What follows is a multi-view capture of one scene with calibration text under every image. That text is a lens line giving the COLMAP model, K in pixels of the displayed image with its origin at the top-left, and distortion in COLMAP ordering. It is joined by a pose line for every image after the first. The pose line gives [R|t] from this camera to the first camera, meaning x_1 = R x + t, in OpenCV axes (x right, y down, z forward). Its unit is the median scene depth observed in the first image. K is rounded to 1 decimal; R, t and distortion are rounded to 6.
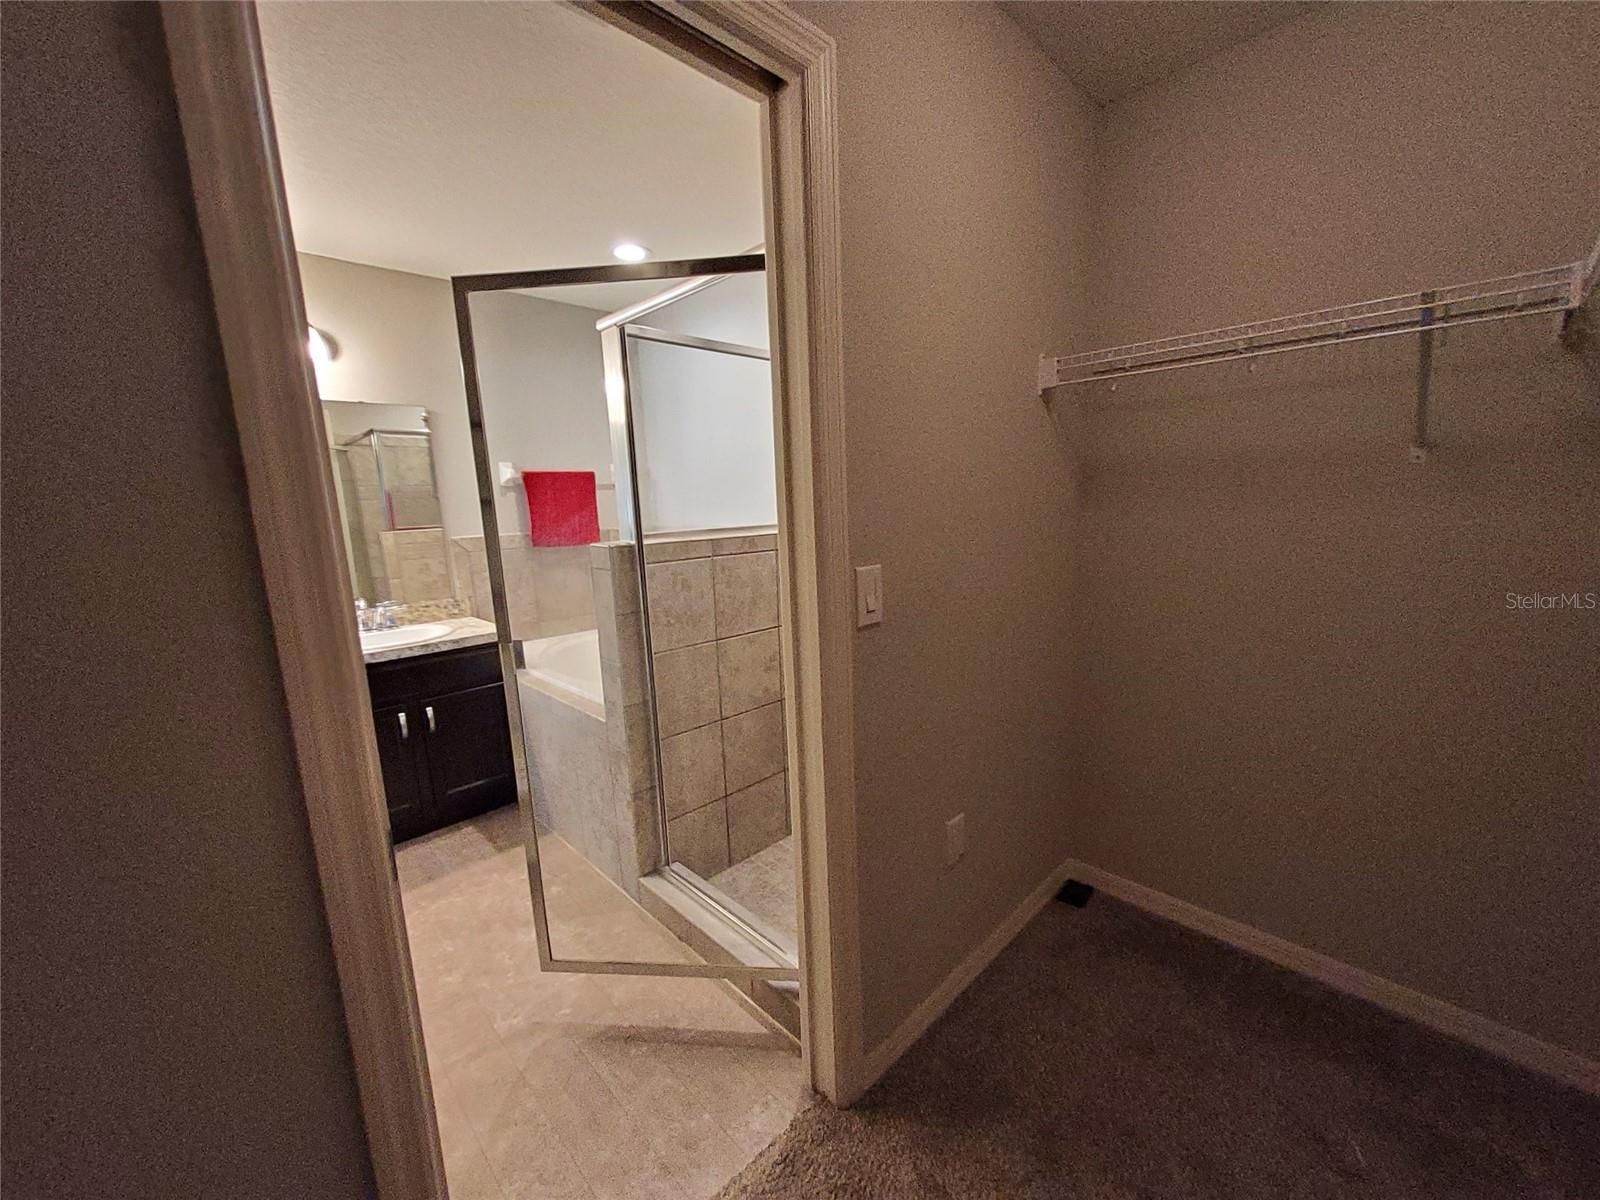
lens RADIAL K [[628.8, 0, 802.3], [0, 628.8, 613.7], [0, 0, 1]] dist [0.011363, -0.002475]
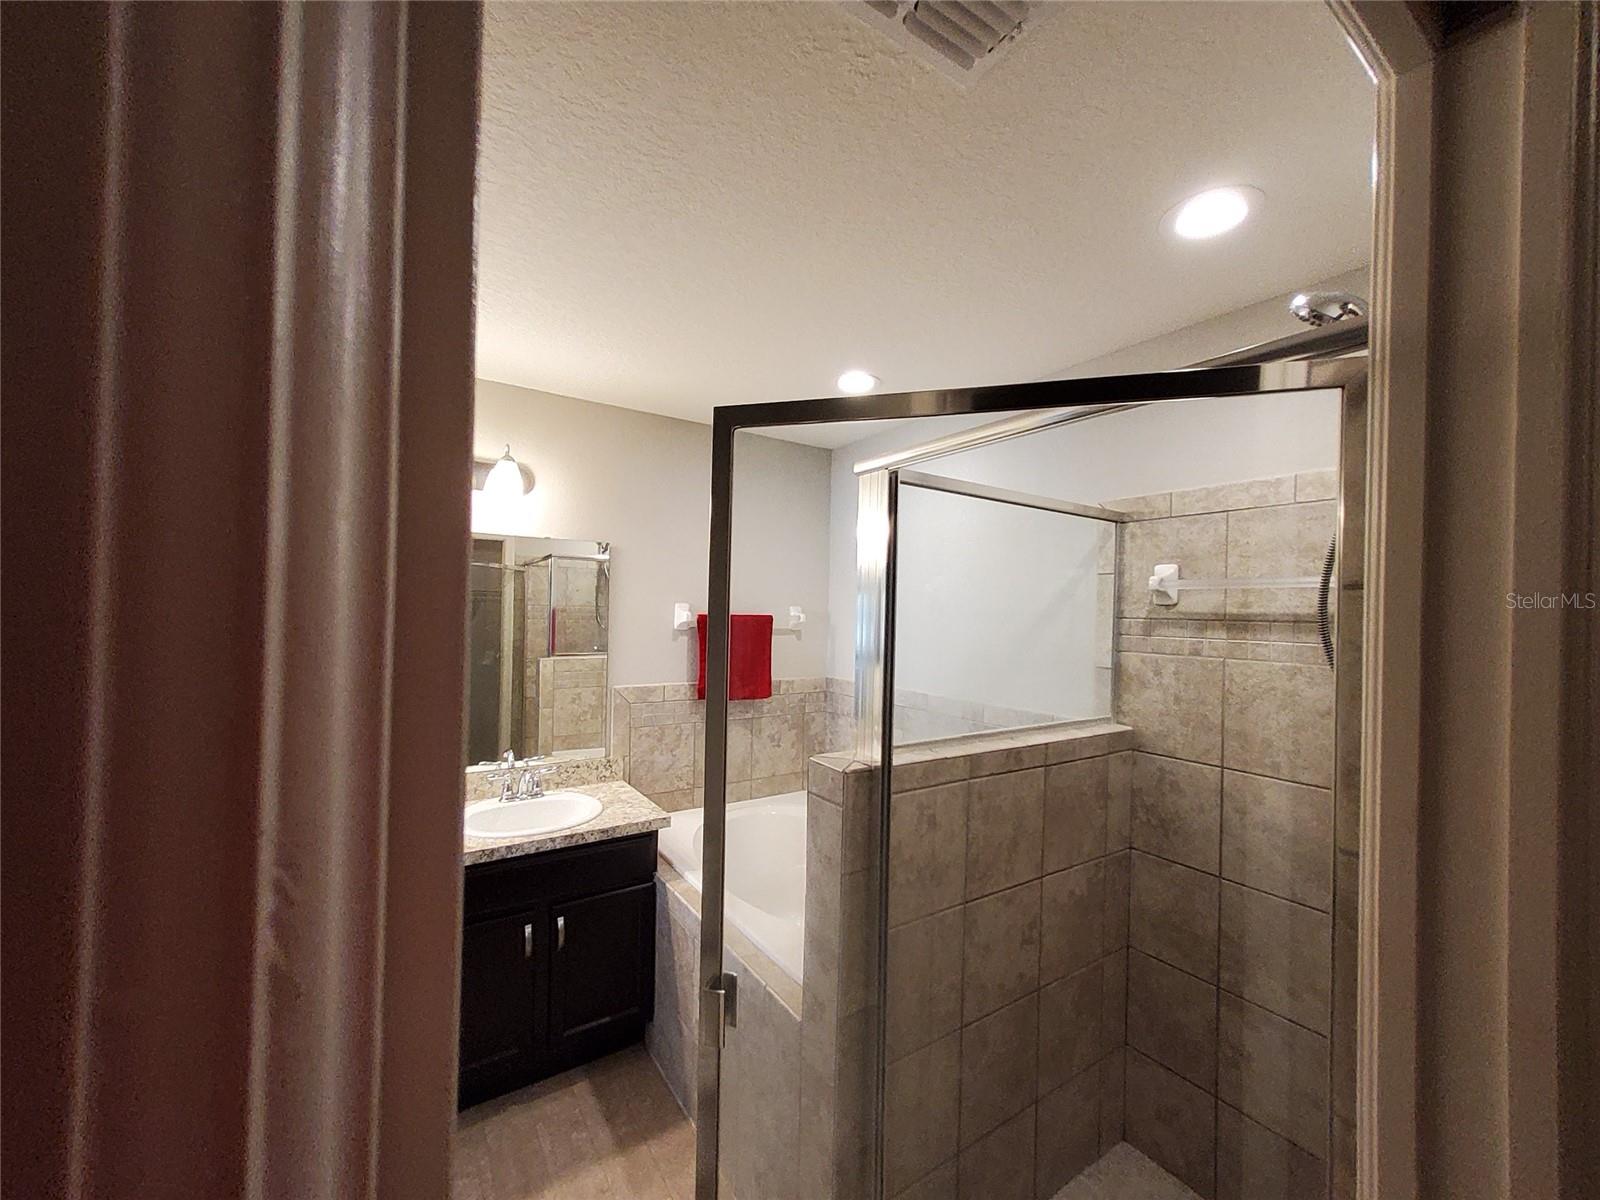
lens RADIAL K [[628.8, 0, 803.3], [0, 628.8, 607.6], [0, 0, 1]] dist [0.011363, -0.002475]
pose [[0.980590, 0.058500, -0.187137, -0.164564], [-0.092466, 0.979625, -0.178283, -0.109551], [0.172894, 0.192126, 0.966020, 0.211108]]
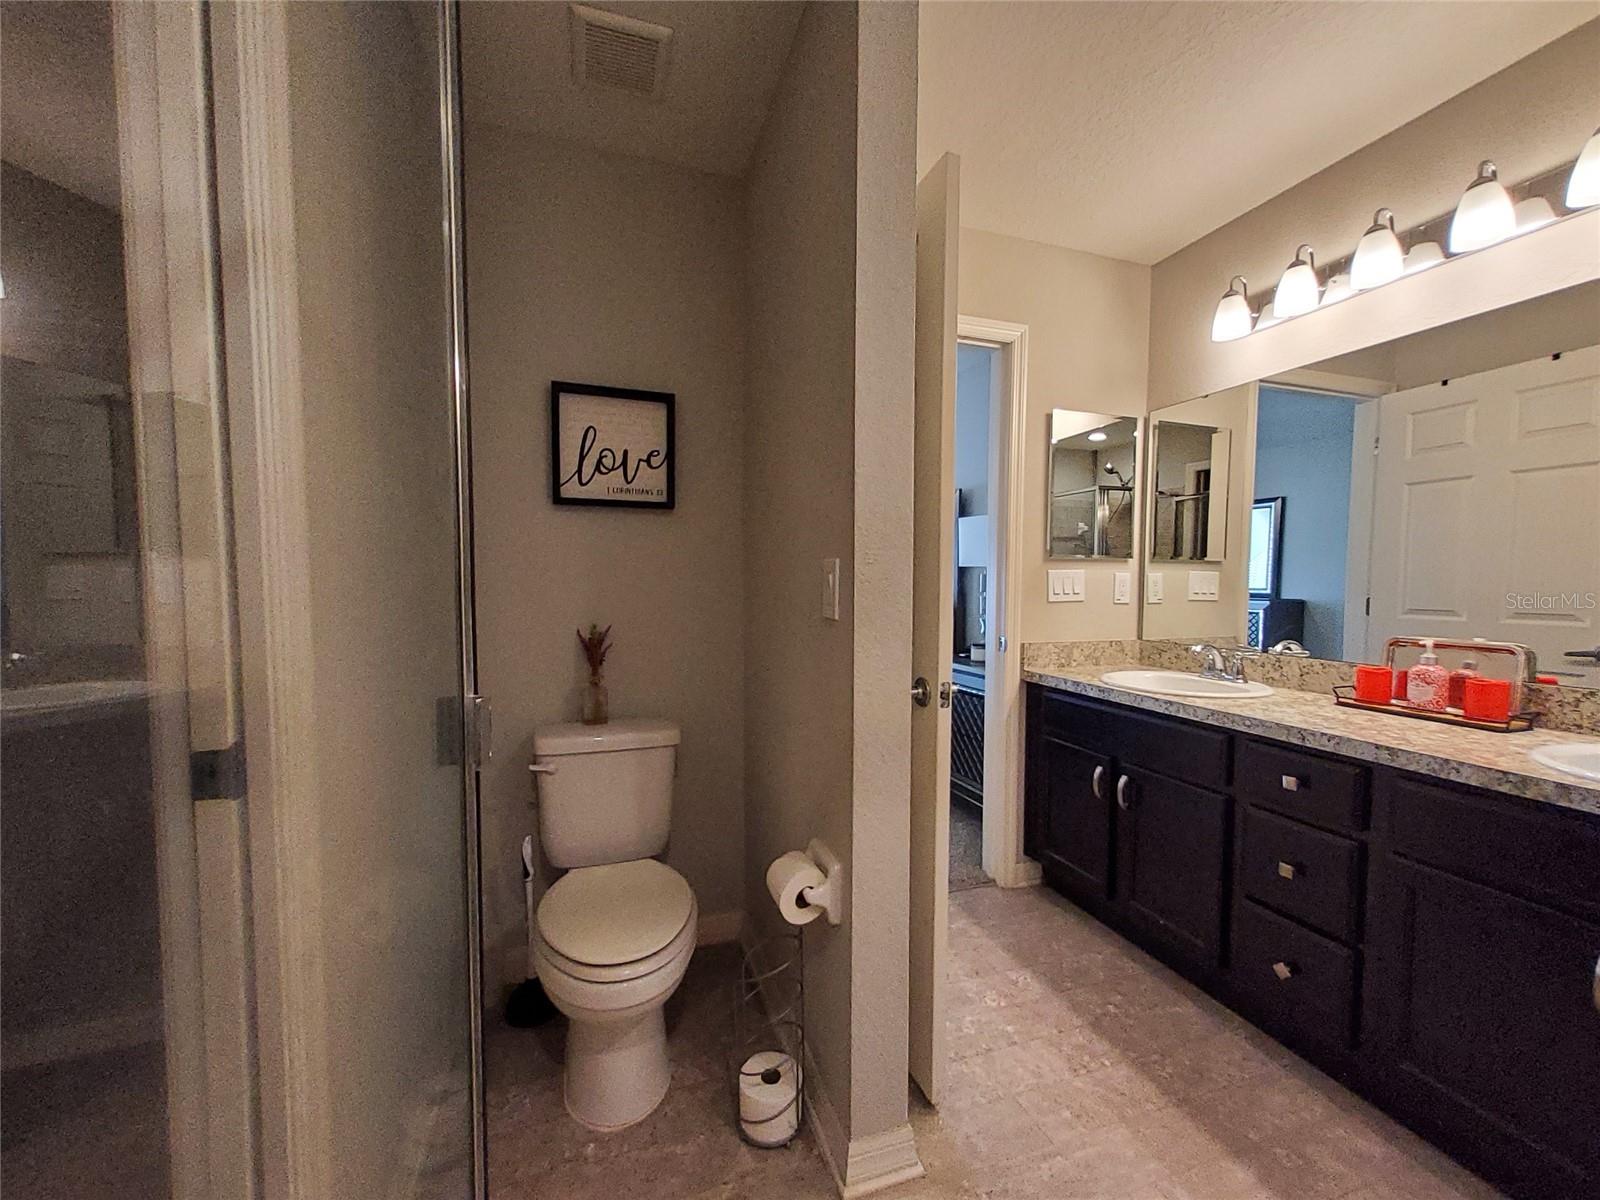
lens RADIAL K [[628.8, 0, 802.8], [0, 628.8, 611.2], [0, 0, 1]] dist [0.011363, -0.002475]
pose [[-0.437462, 0.078735, -0.895783, -0.056120], [-0.151754, 0.975408, 0.159844, -0.039383], [0.886340, 0.205864, -0.414756, 0.617645]]
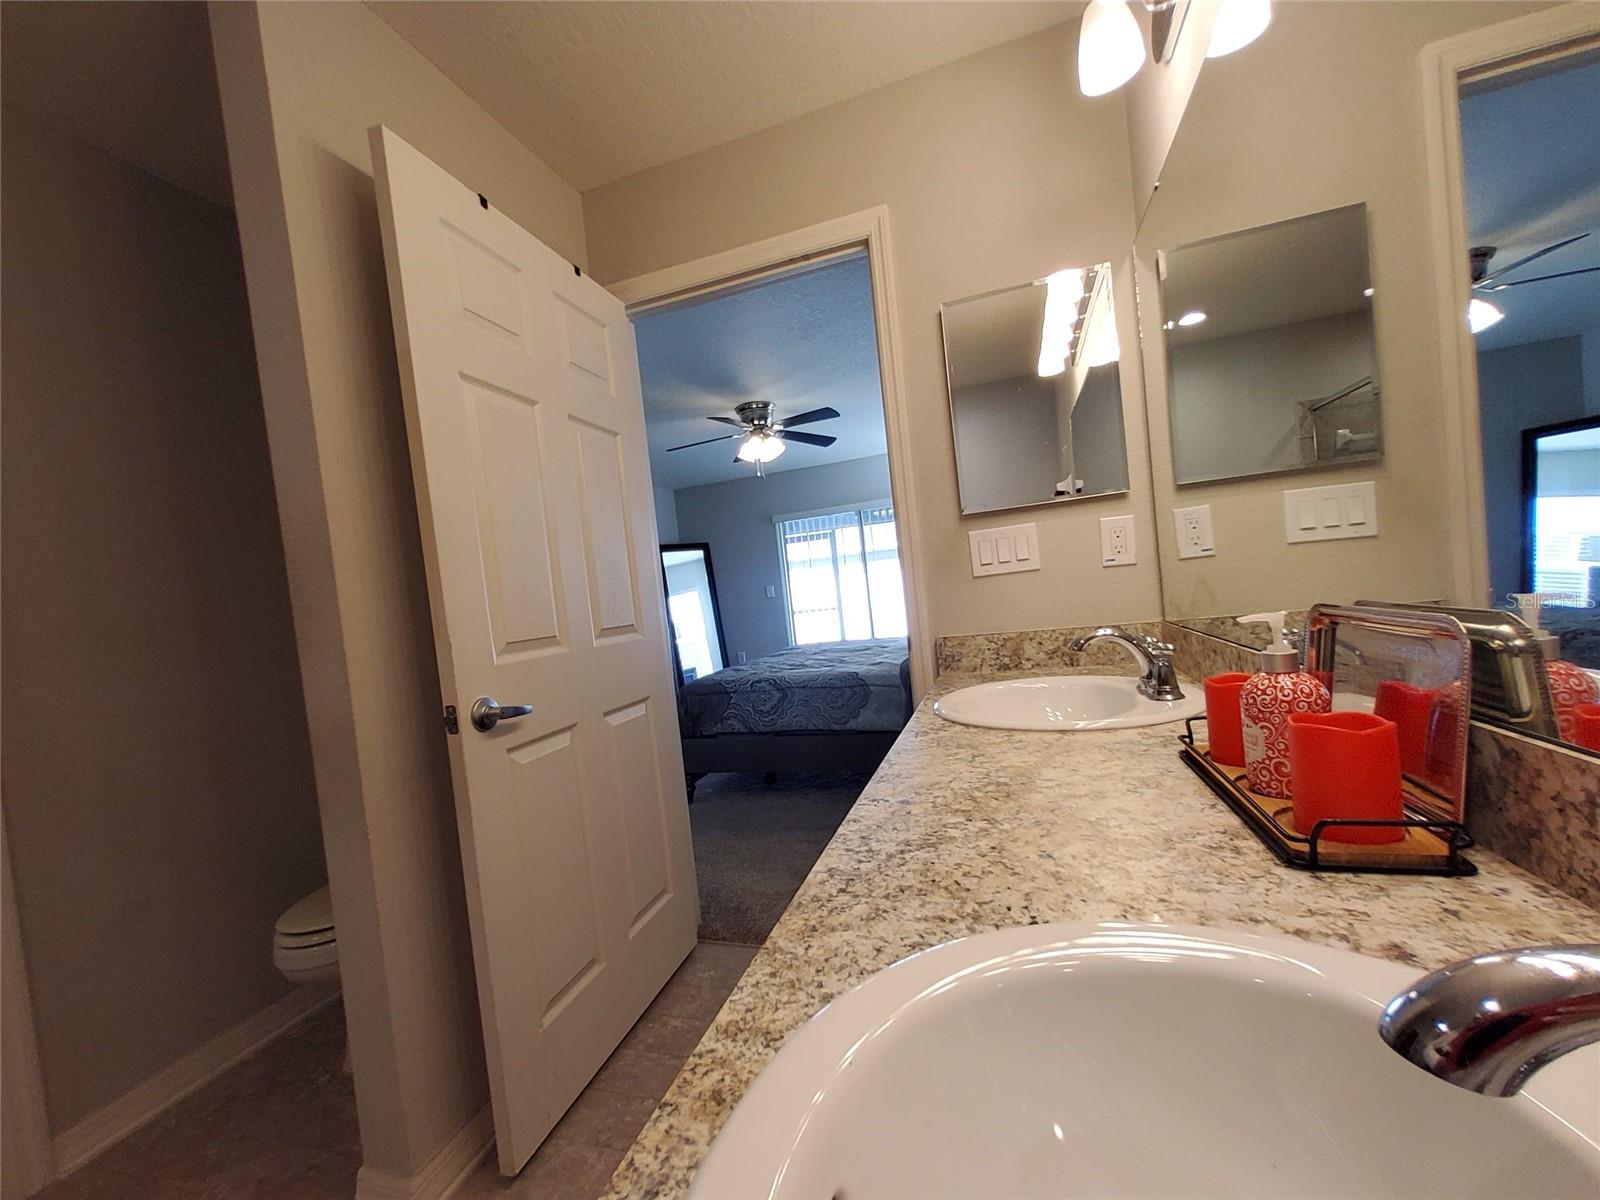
lens RADIAL K [[628.8, 0, 799.2], [0, 628.8, 604.1], [0, 0, 1]] dist [0.011363, -0.002475]
pose [[-0.879116, 0.136528, -0.456635, -0.569149], [0.051397, 0.979663, 0.193957, -0.065445], [0.473829, 0.147041, -0.868254, 1.015113]]
